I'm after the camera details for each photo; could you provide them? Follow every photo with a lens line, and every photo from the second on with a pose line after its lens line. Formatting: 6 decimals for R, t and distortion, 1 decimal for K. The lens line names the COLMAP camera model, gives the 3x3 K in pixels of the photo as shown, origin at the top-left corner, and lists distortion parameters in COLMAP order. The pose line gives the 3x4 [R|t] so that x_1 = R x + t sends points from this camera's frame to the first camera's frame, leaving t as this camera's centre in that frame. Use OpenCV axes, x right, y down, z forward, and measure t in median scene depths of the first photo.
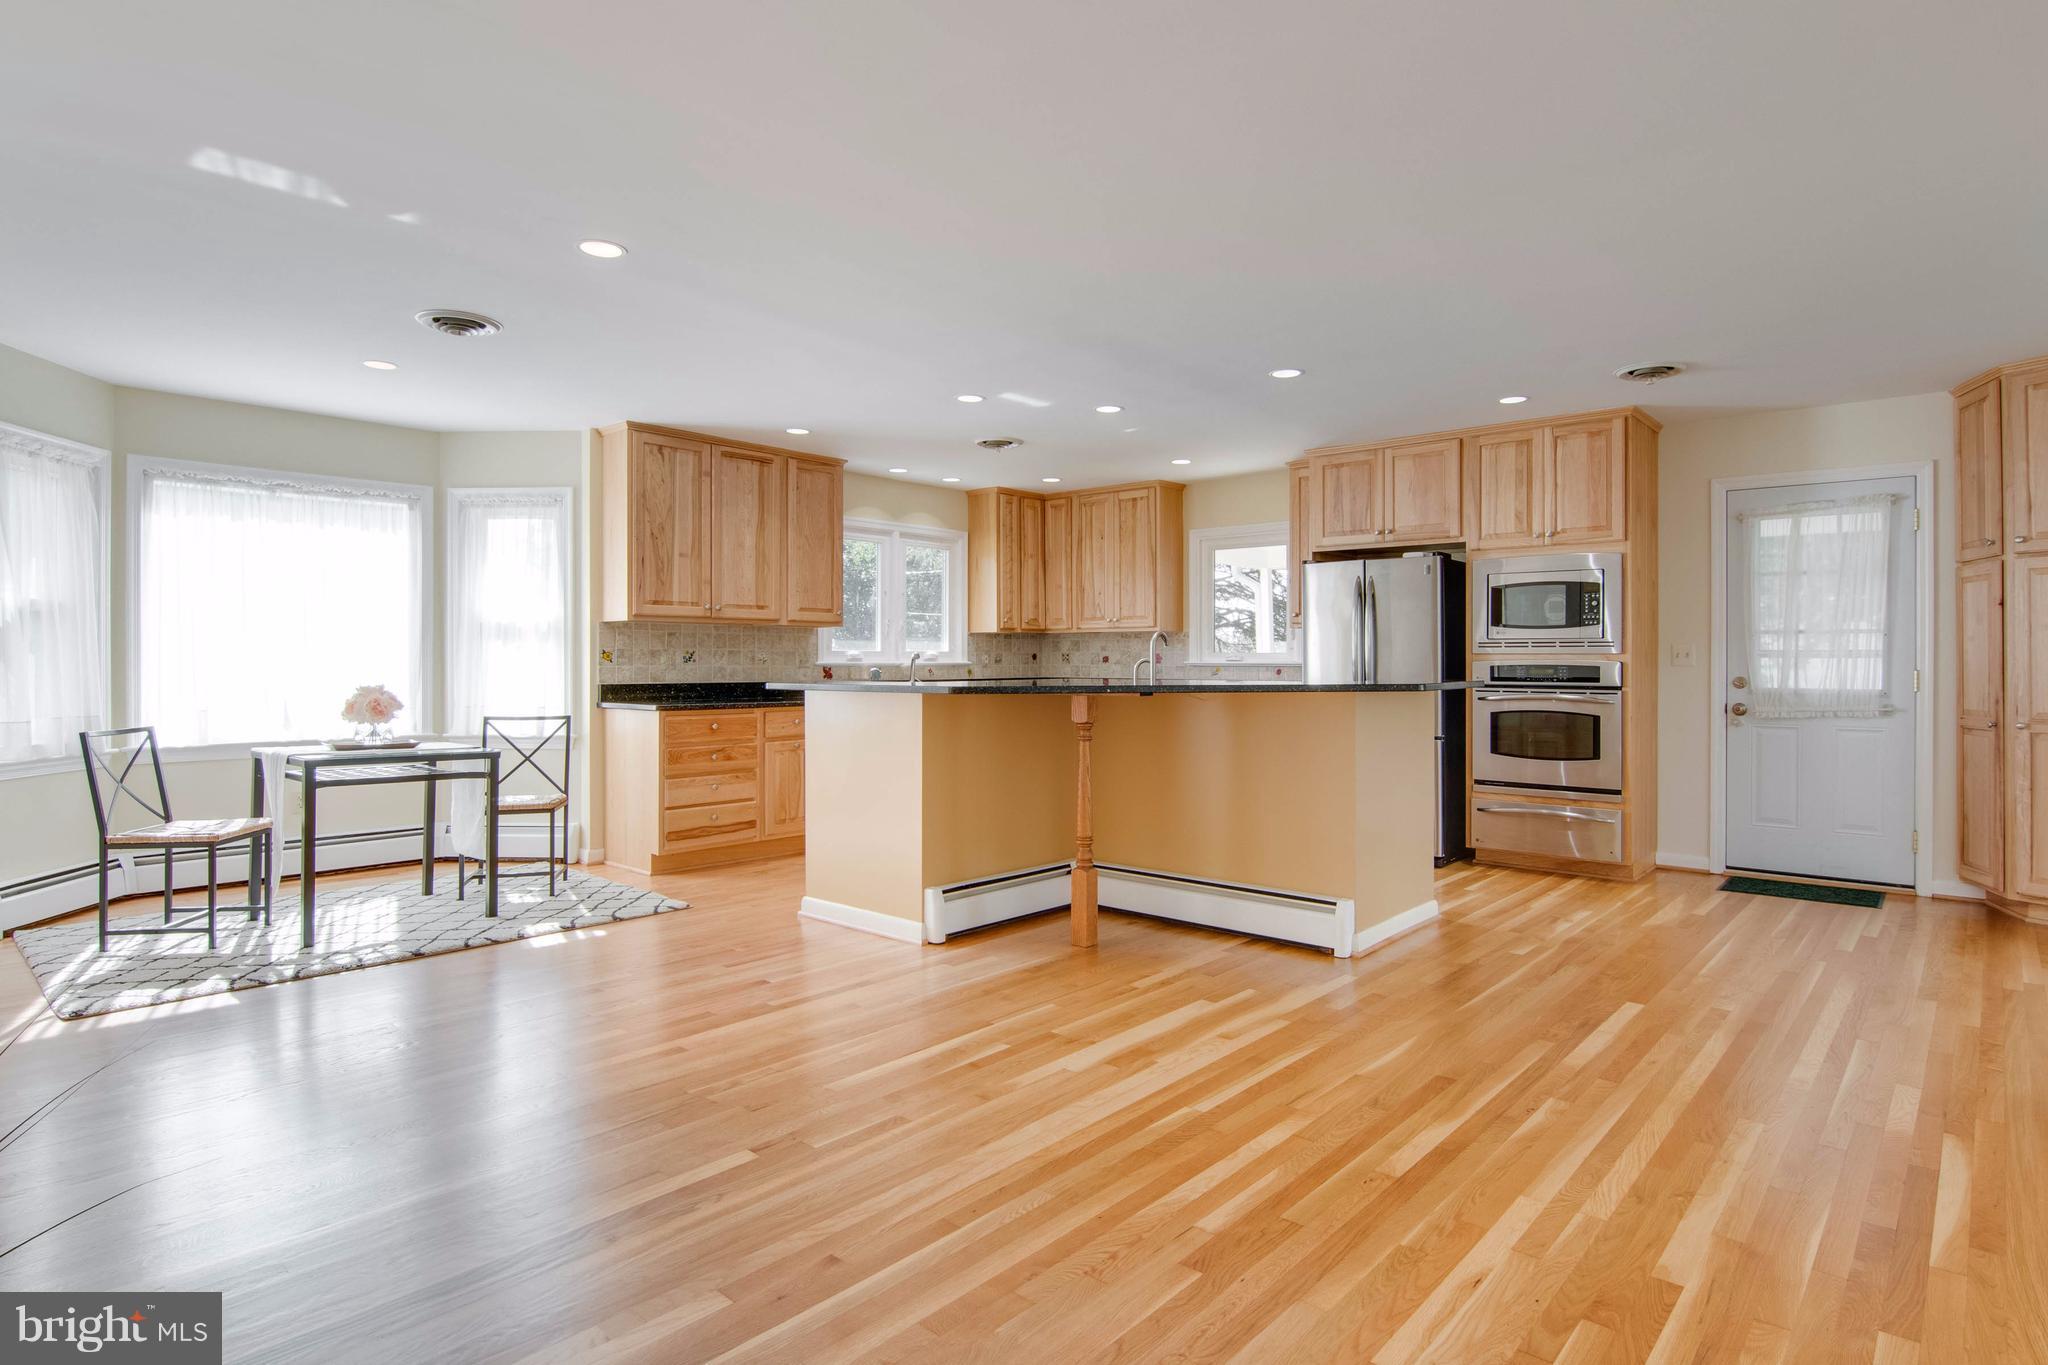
lens RADIAL K [[1083.0, 0, 1070.8], [0, 1083.0, 658.1], [0, 0, 1]] dist [0.000377, -0.012876]
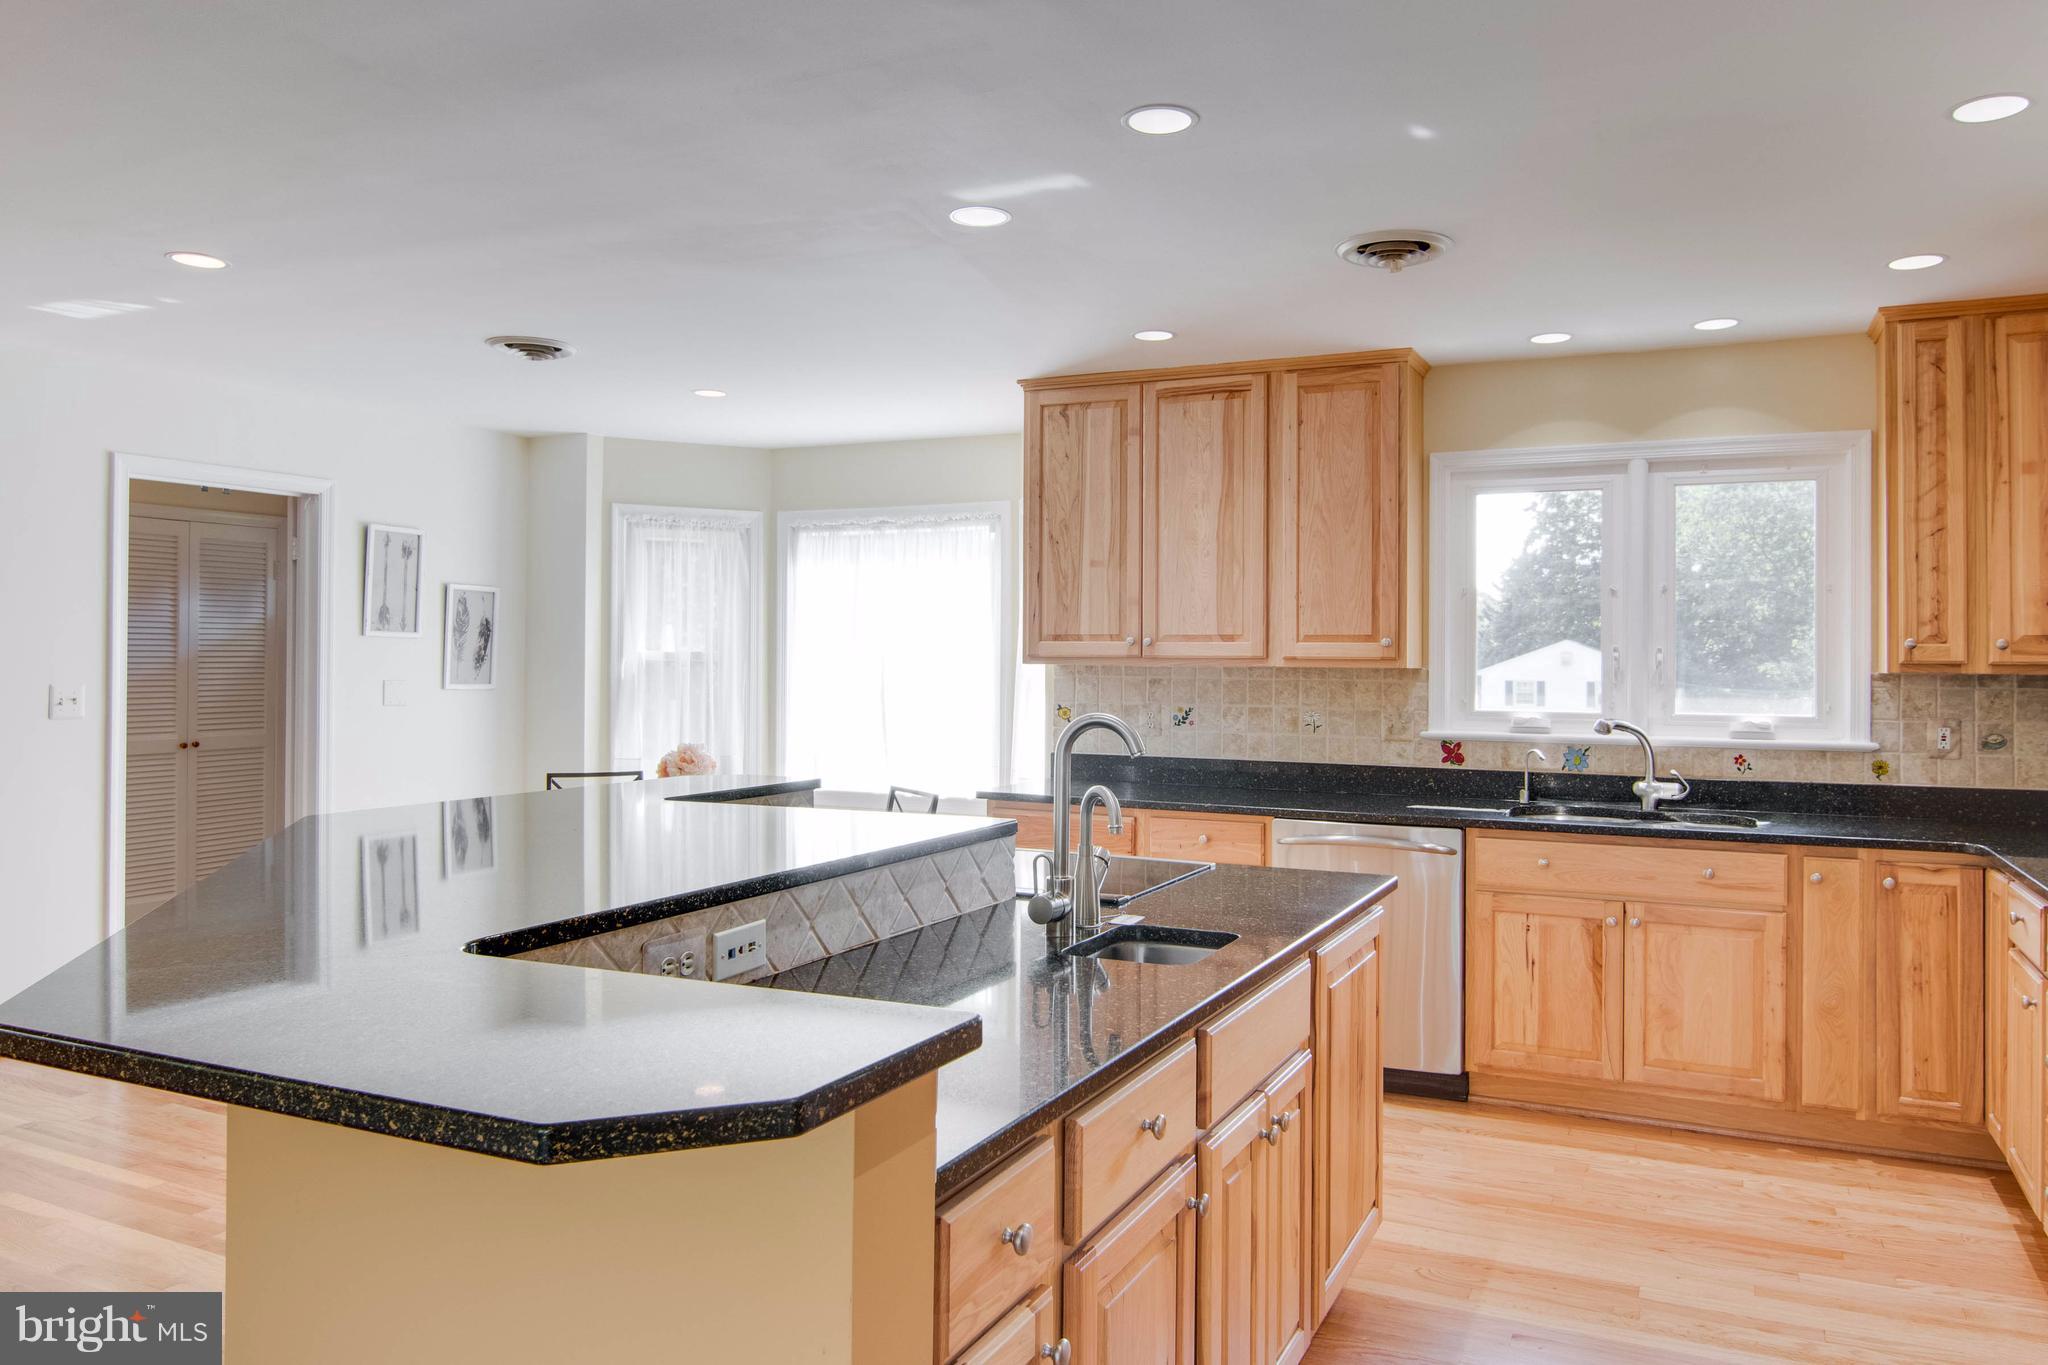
lens RADIAL K [[1393.1, 0, 1090.8], [0, 1393.1, 646.7], [0, 0, 1]] dist [-0.003467, -0.007985]
pose [[0.275729, -0.008212, -0.961200, 0.452707], [-0.004659, 0.999940, -0.009879, -0.036466], [0.961224, 0.007202, 0.275674, 0.766212]]
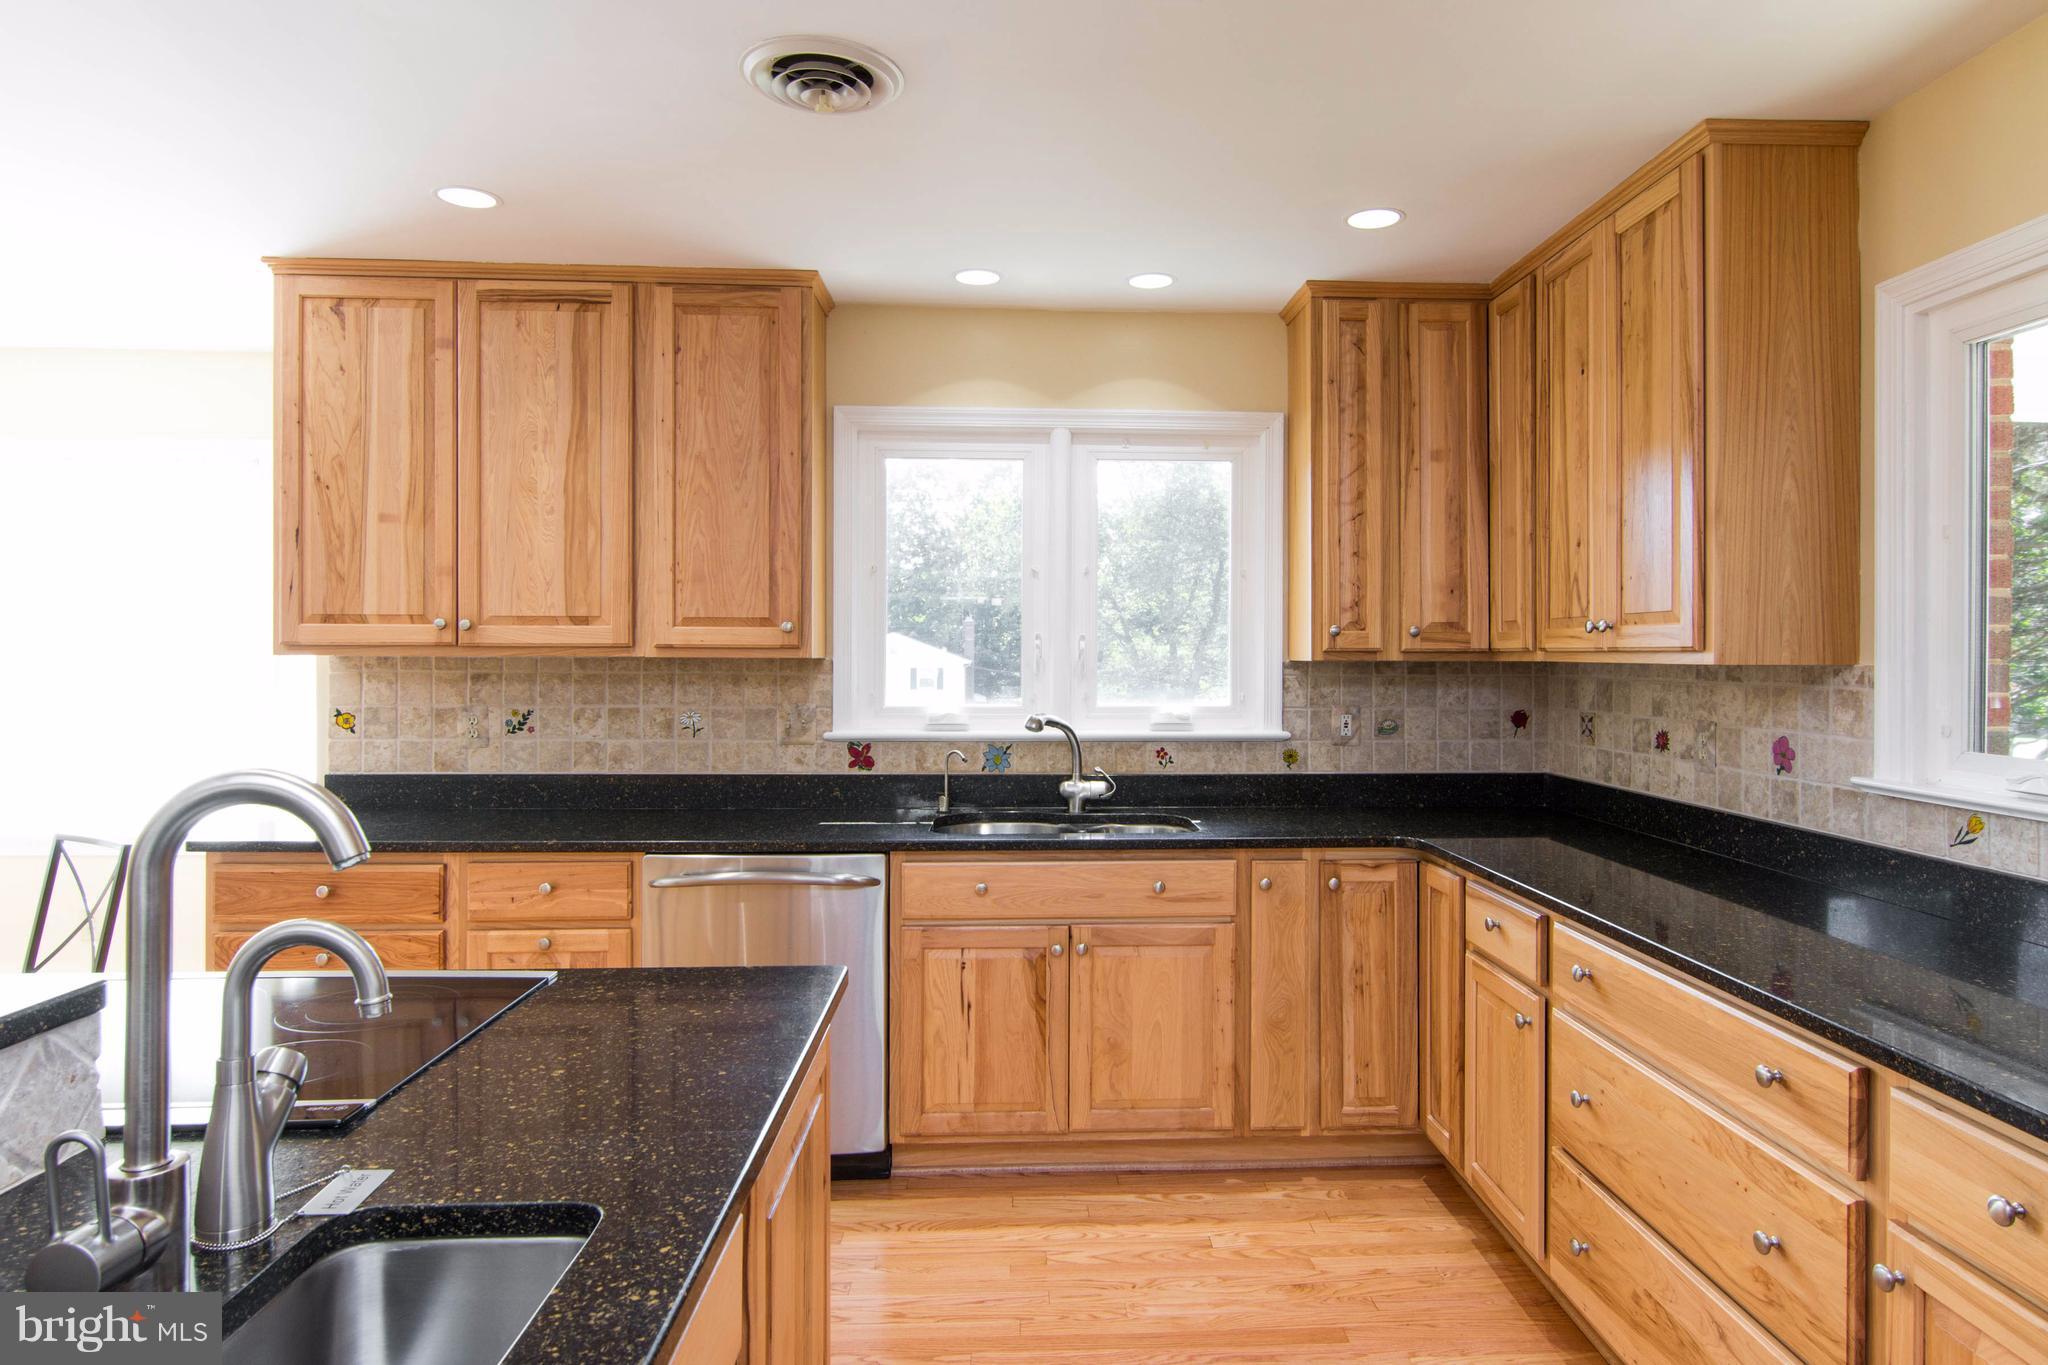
lens RADIAL K [[1217.1, 0, 1076.1], [0, 1217.1, 655.9], [0, 0, 1]] dist [-0.002121, -0.000126]
pose [[0.690474, 0.003224, -0.723350, 0.247379], [-0.001633, 0.999994, 0.002898, -0.035850], [0.723355, -0.000820, 0.690476, 0.849053]]
